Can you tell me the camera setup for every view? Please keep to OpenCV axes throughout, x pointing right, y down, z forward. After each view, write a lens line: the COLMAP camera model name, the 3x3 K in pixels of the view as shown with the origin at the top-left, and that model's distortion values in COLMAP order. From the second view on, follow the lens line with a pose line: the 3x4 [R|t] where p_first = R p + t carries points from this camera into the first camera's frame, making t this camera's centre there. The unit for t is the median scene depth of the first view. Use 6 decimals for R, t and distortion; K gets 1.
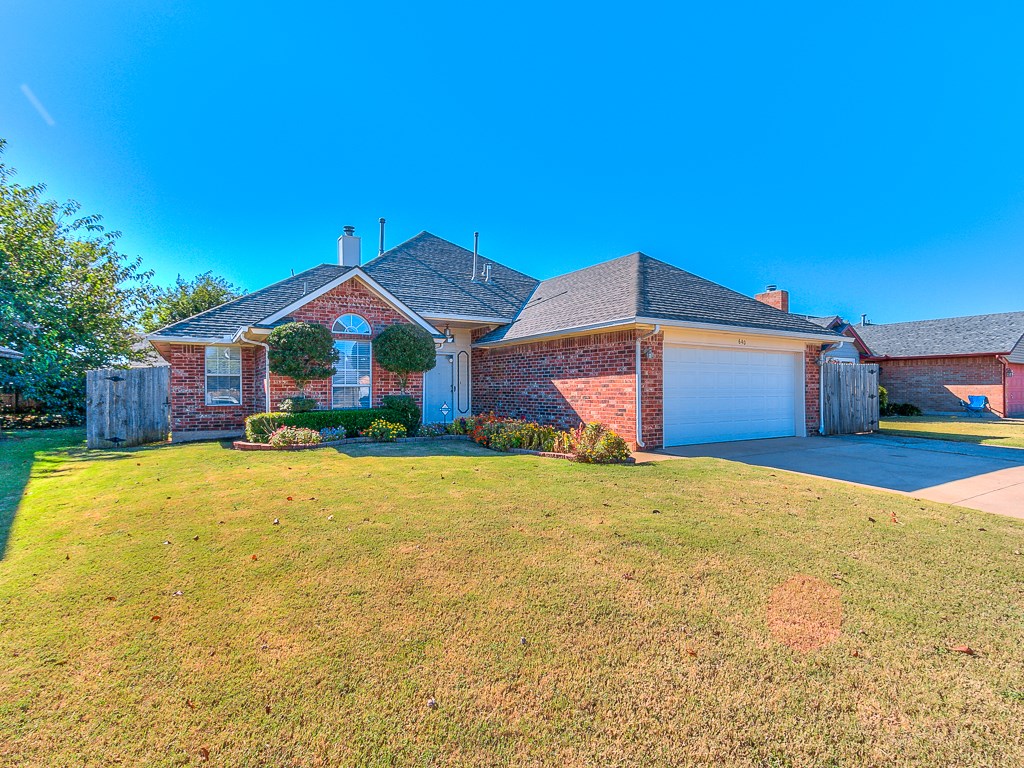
lens RADIAL K [[534.4, 0, 512.0], [0, 534.4, 384.0], [0, 0, 1]] dist [0.001097, 0.001507]
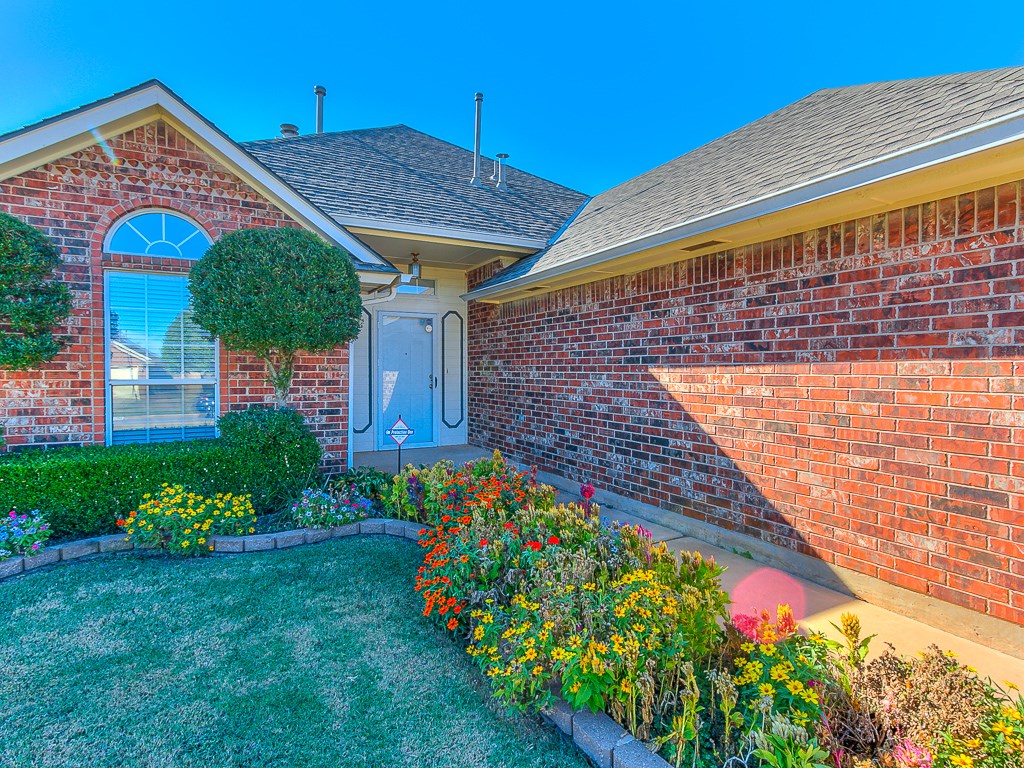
lens RADIAL K [[534.4, 0, 512.0], [0, 534.4, 384.0], [0, 0, 1]] dist [0.001097, 0.001507]
pose [[0.998848, 0.002959, -0.047898, -0.008414], [-0.001173, 0.999304, 0.037281, -0.011883], [0.047975, -0.037182, 0.998156, 0.594220]]
